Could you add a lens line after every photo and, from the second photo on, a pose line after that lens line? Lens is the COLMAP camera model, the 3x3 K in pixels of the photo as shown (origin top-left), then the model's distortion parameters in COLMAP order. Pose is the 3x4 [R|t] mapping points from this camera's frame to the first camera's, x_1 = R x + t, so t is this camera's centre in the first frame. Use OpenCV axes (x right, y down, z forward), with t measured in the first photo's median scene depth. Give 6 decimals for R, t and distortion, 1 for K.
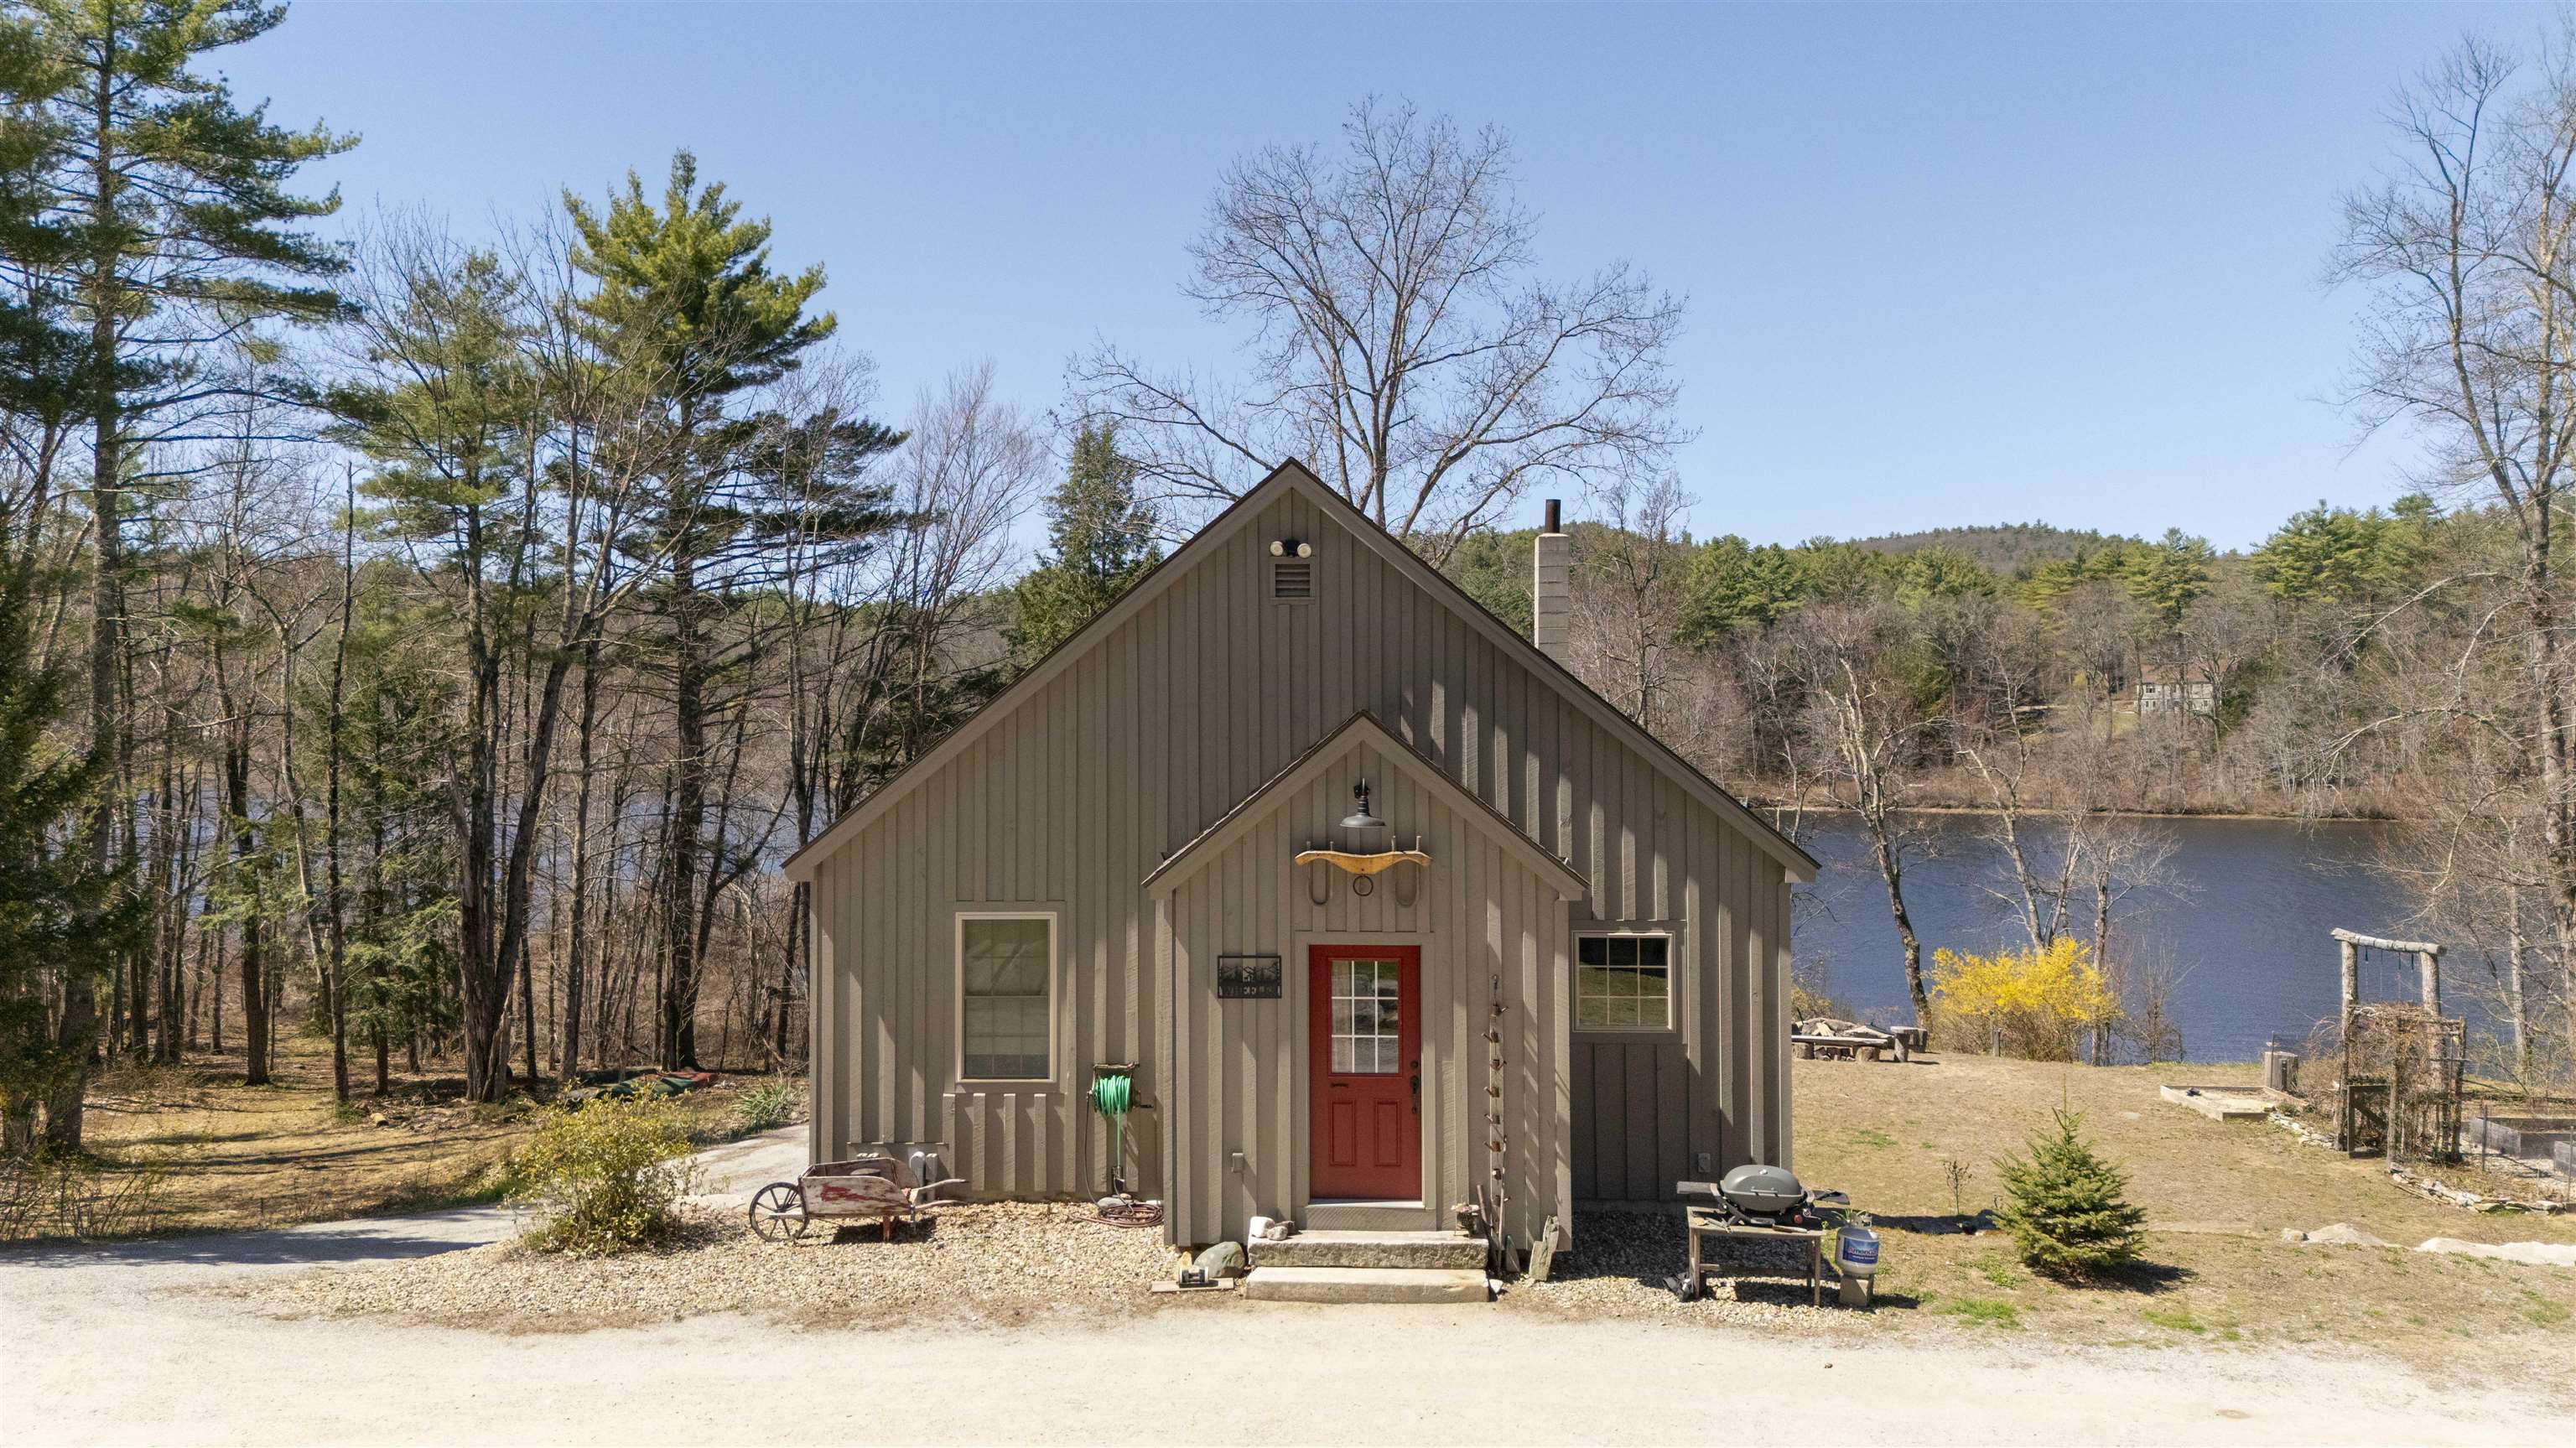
lens RADIAL K [[1904.9, 0, 1258.1], [0, 1904.9, 734.0], [0, 0, 1]] dist [0.074490, -0.062613]
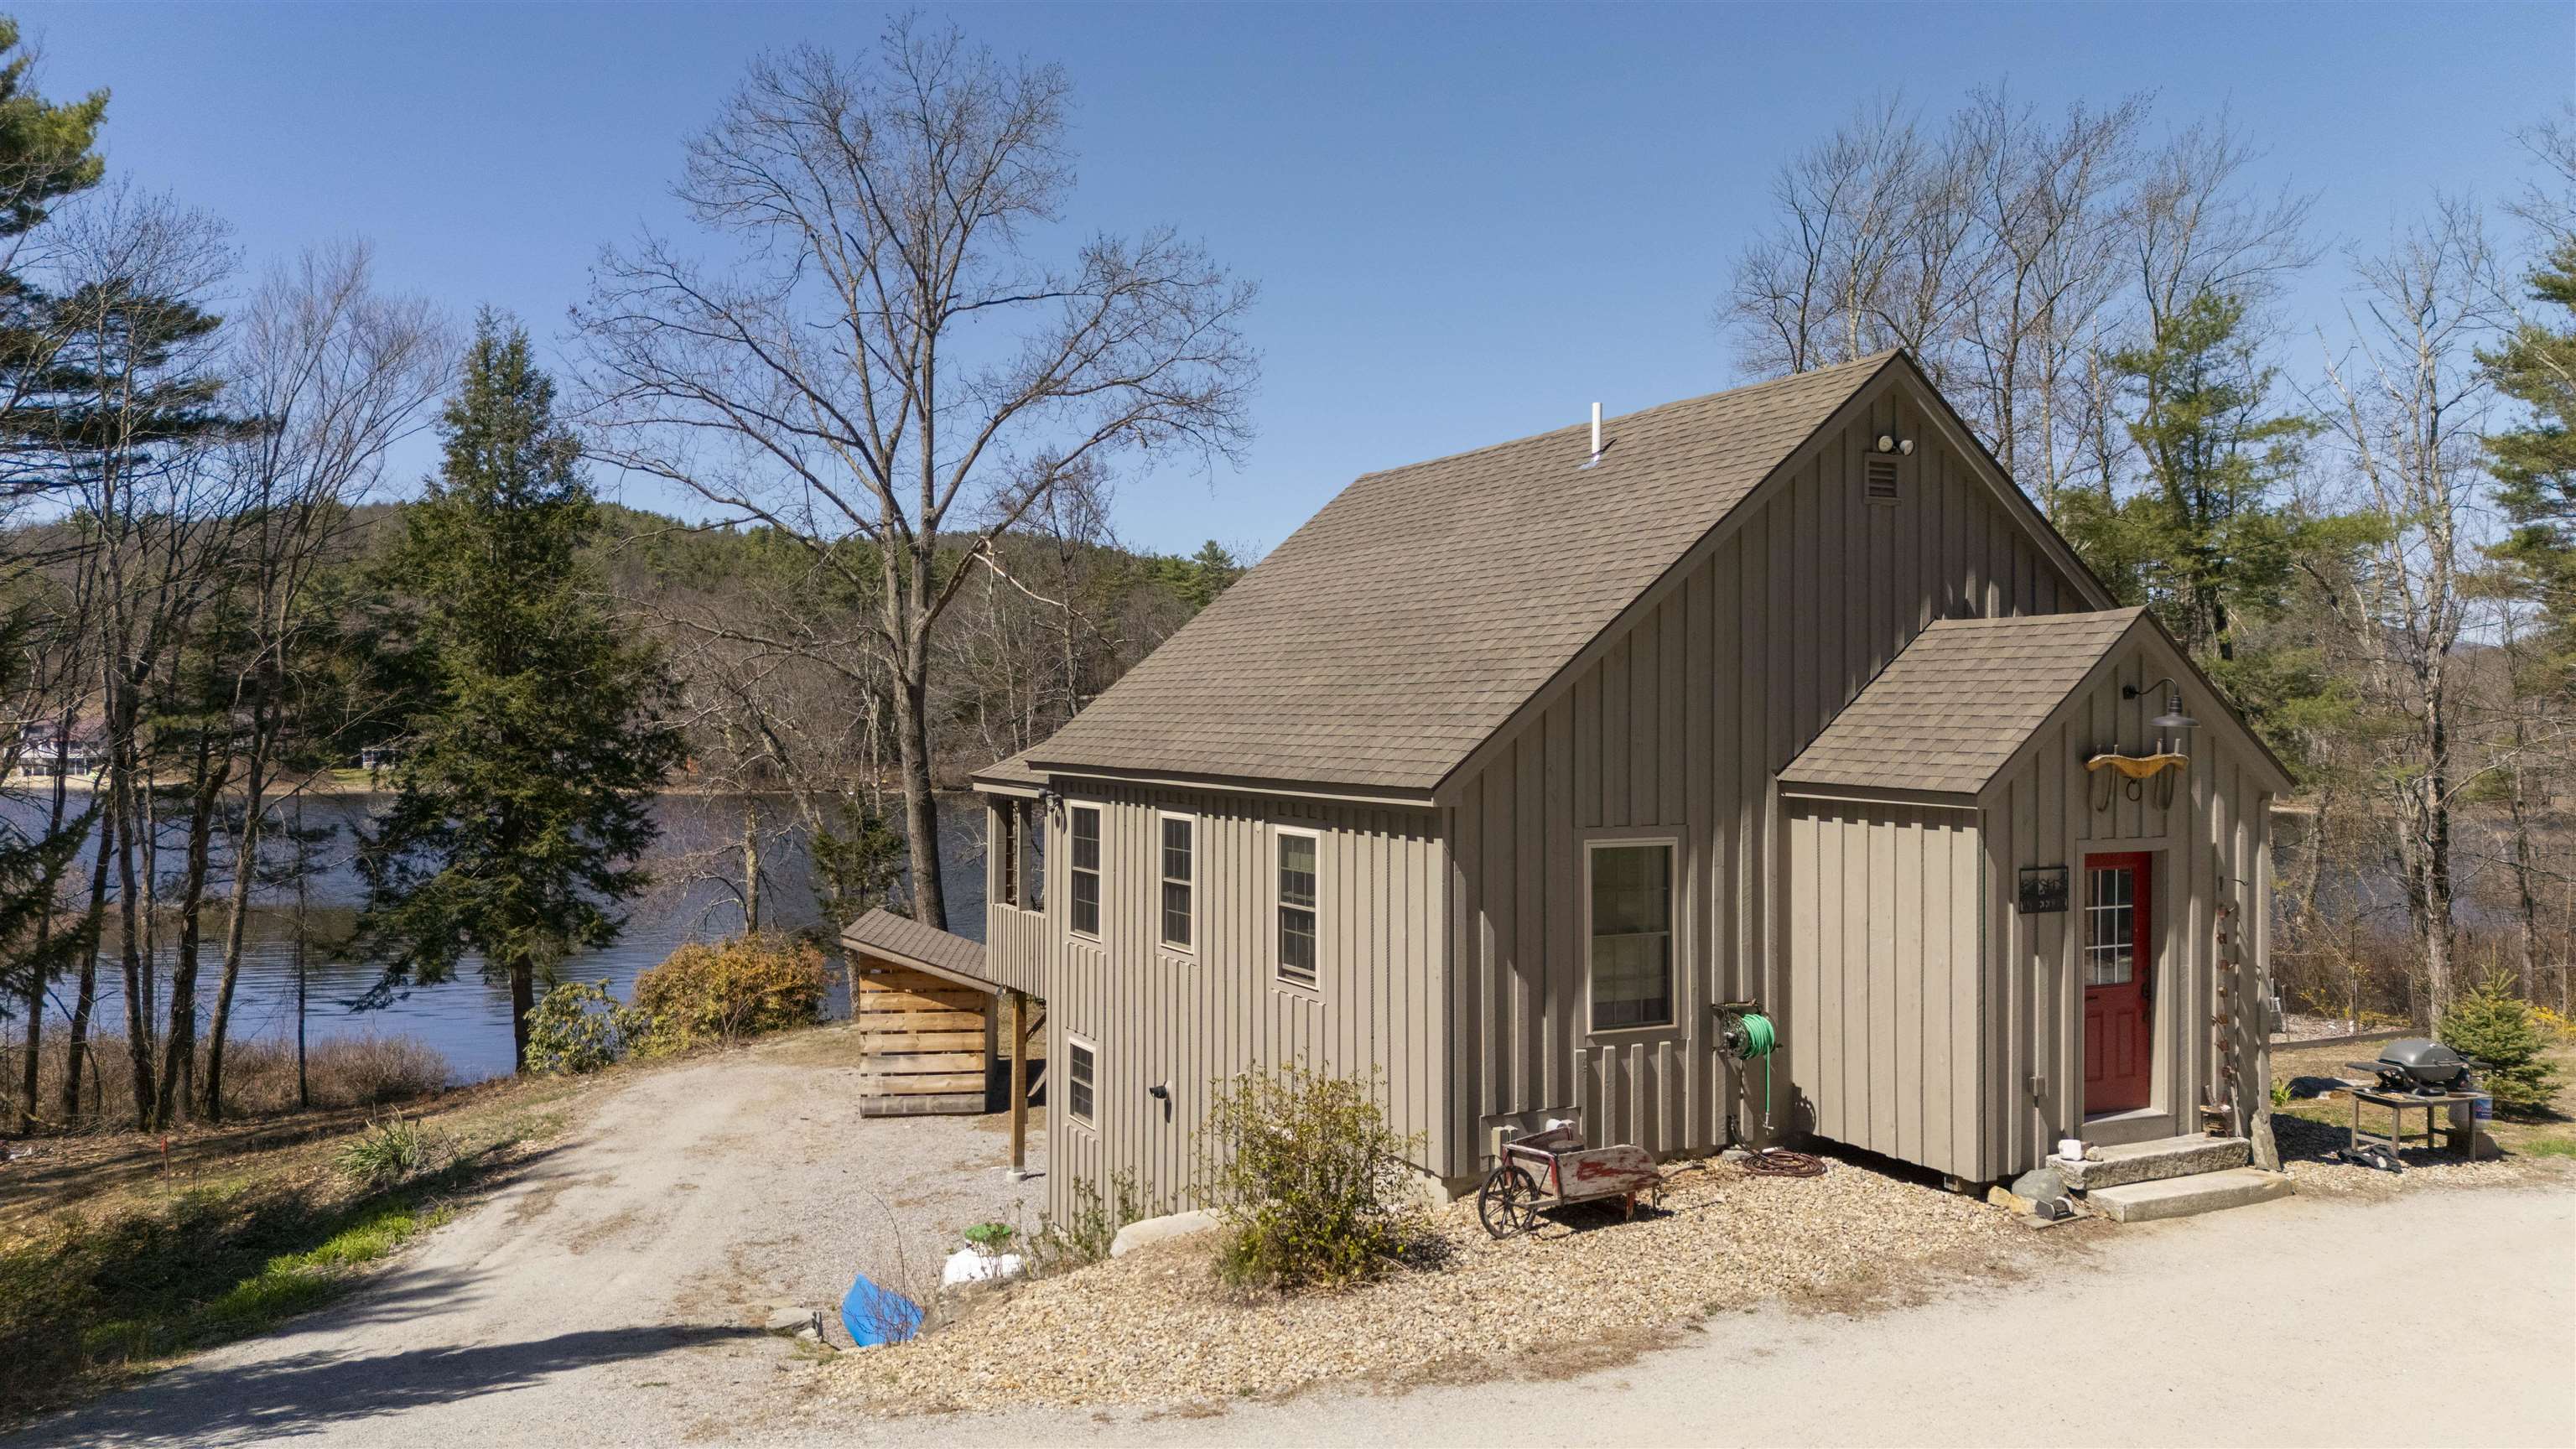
lens RADIAL K [[1871.7, 0, 1288.0], [0, 1871.7, 724.5], [0, 0, 1]] dist [0.100505, -0.117449]
pose [[0.869867, 0.001139, 0.493285, -0.199703], [-0.001481, 0.999999, 0.000303, 0.011608], [-0.493284, -0.000994, 0.869868, 0.092051]]
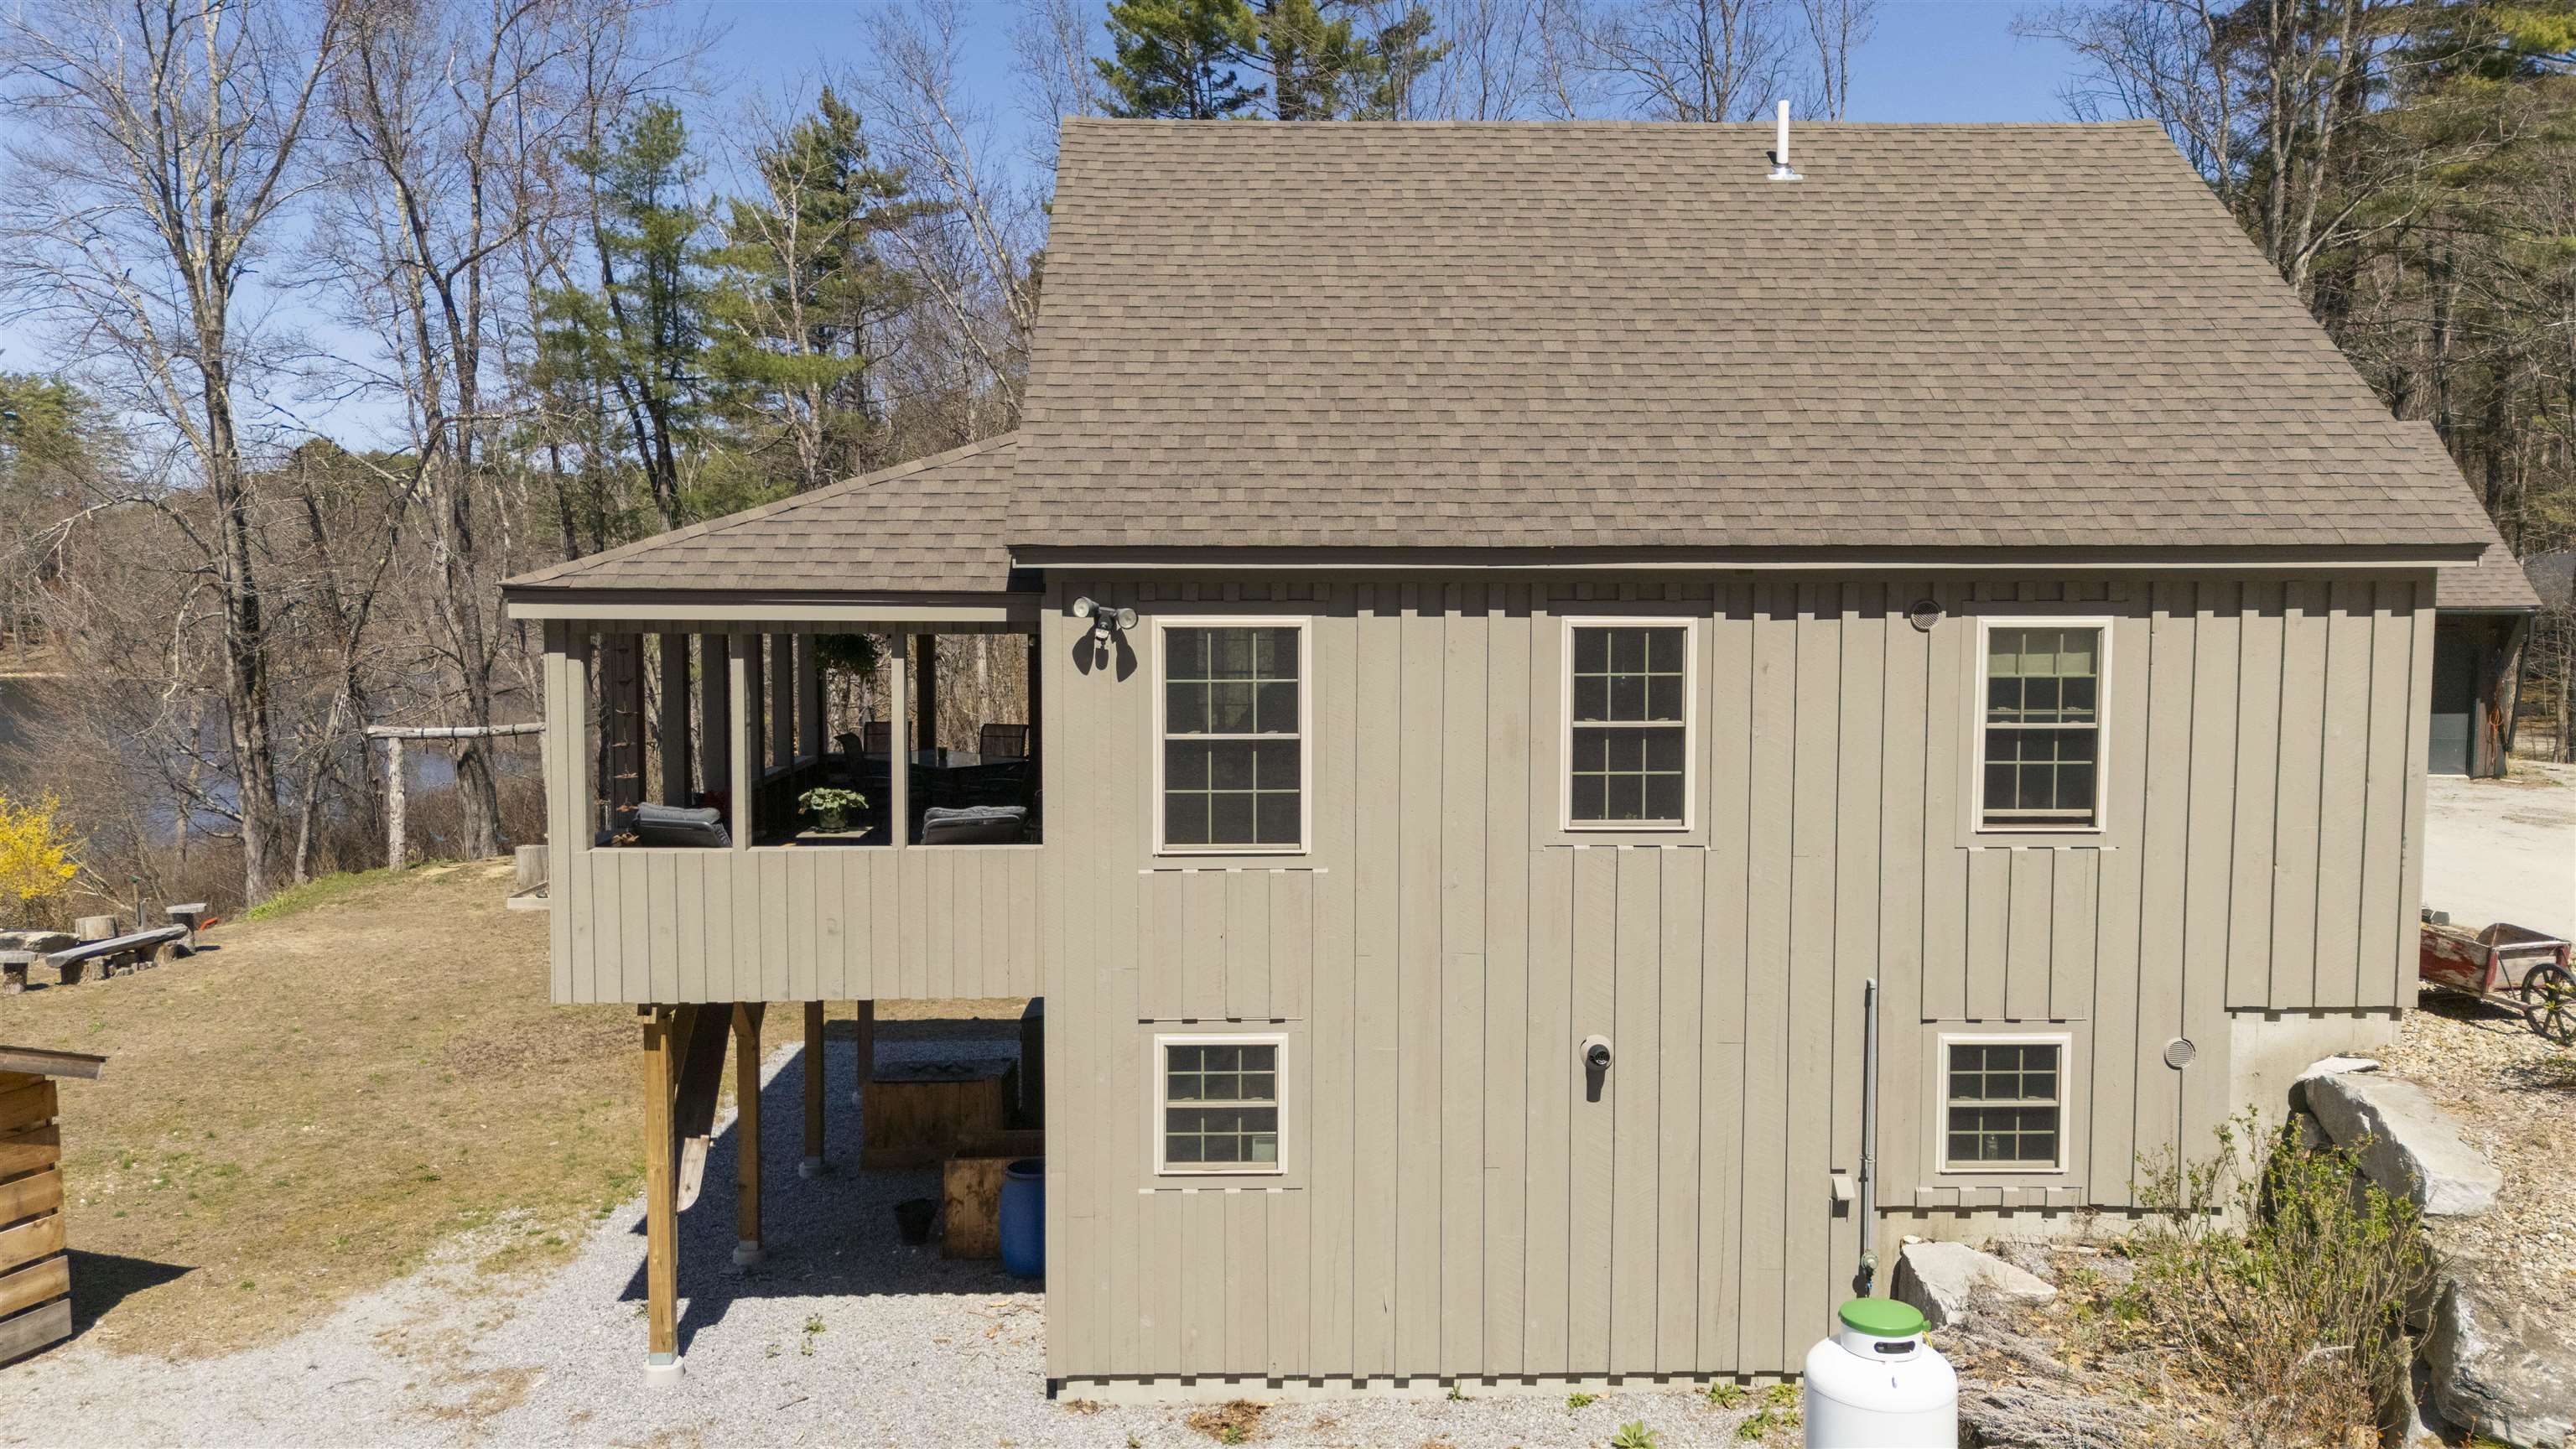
lens RADIAL K [[1871.7, 0, 1288.0], [0, 1871.7, 724.5], [0, 0, 1]] dist [0.100505, -0.117449]
pose [[-0.068370, -0.072172, 0.995046, -0.258261], [0.003368, 0.997358, 0.072571, 0.023250], [-0.997654, 0.008313, -0.067946, 0.421374]]
